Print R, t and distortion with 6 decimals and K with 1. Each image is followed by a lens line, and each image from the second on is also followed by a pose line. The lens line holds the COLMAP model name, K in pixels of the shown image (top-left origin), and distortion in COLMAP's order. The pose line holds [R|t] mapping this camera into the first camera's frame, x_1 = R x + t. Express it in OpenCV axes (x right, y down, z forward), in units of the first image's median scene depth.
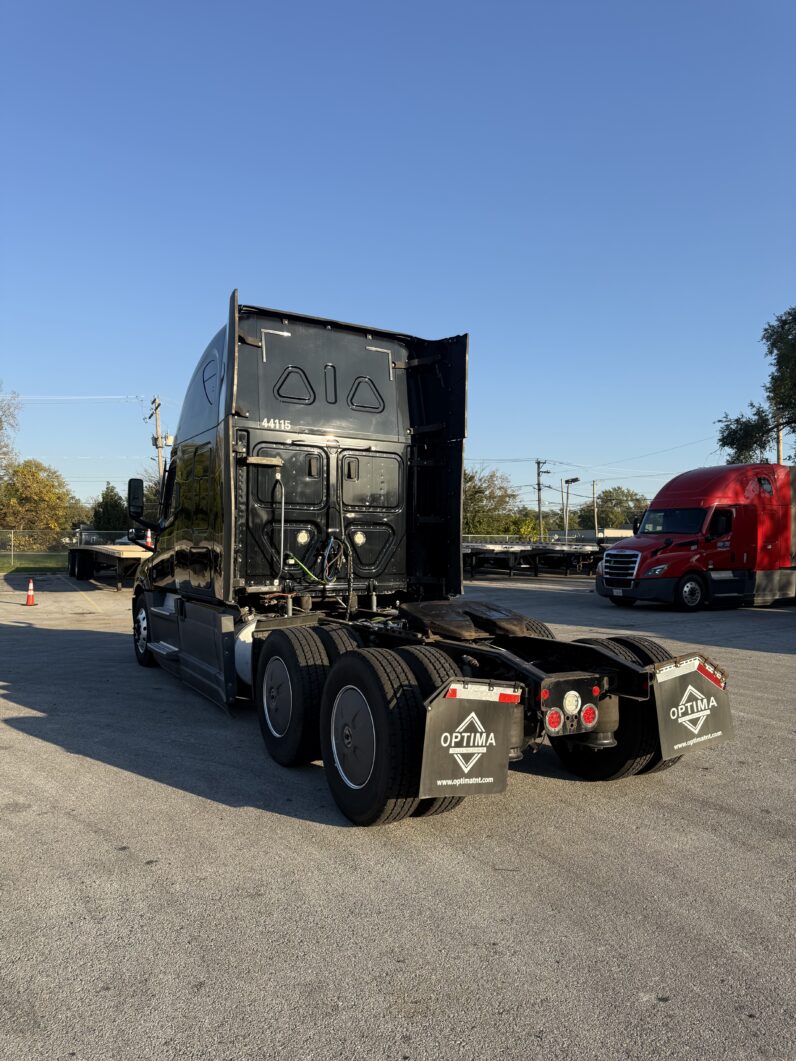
lens RADIAL K [[742.5, 0, 408.0], [0, 742.5, 525.7], [0, 0, 1]] dist [0.086149, -0.002901]
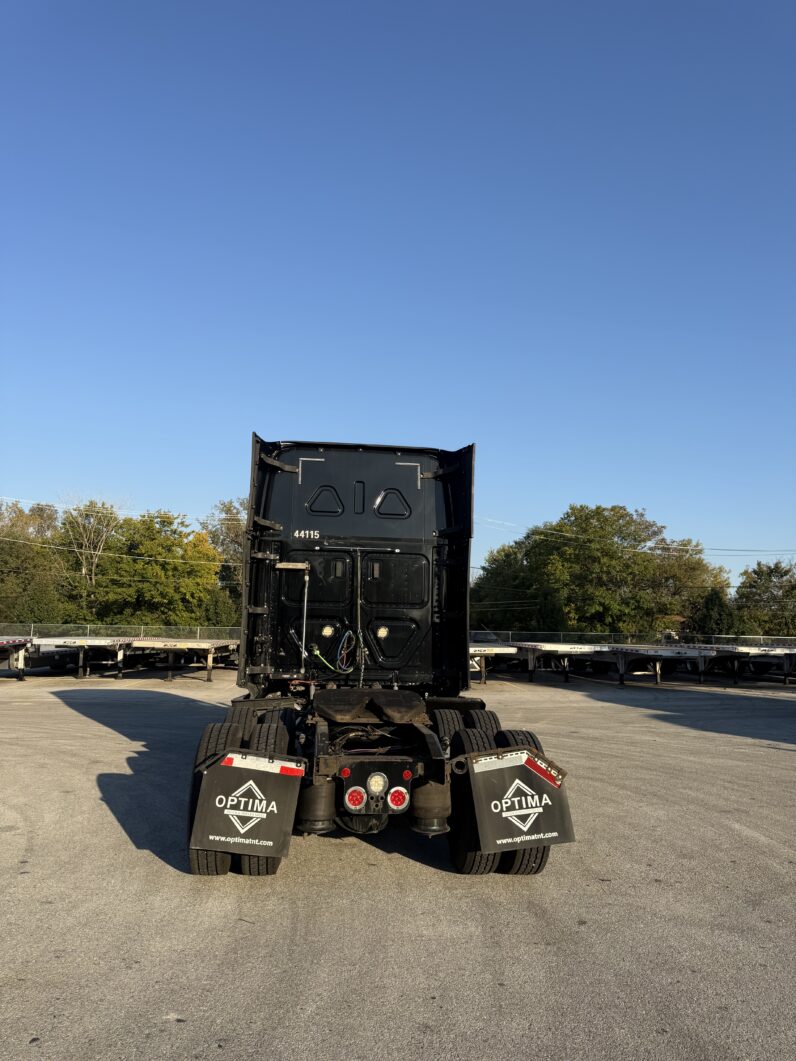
lens RADIAL K [[737.4, 0, 394.1], [0, 737.4, 528.8], [0, 0, 1]] dist [0.077733, -0.003639]
pose [[0.908964, -0.052969, -0.413496, 0.655038], [-0.000574, 0.991735, -0.128302, 0.007692], [0.416874, 0.116860, 0.901421, -0.003673]]
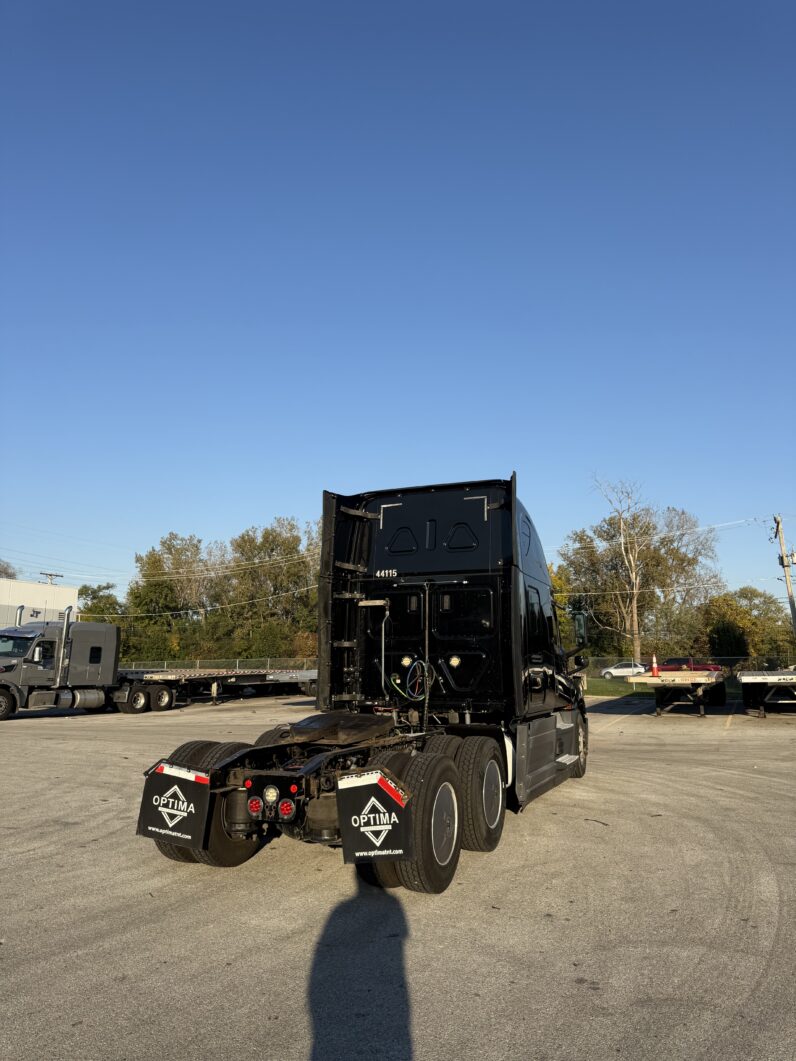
lens RADIAL K [[737.4, 0, 394.1], [0, 737.4, 528.8], [0, 0, 1]] dist [0.077733, -0.003639]
pose [[0.592070, -0.156423, -0.790560, 1.305913], [0.026812, 0.984262, -0.174670, 0.018922], [0.805441, 0.082220, 0.586946, 0.363334]]
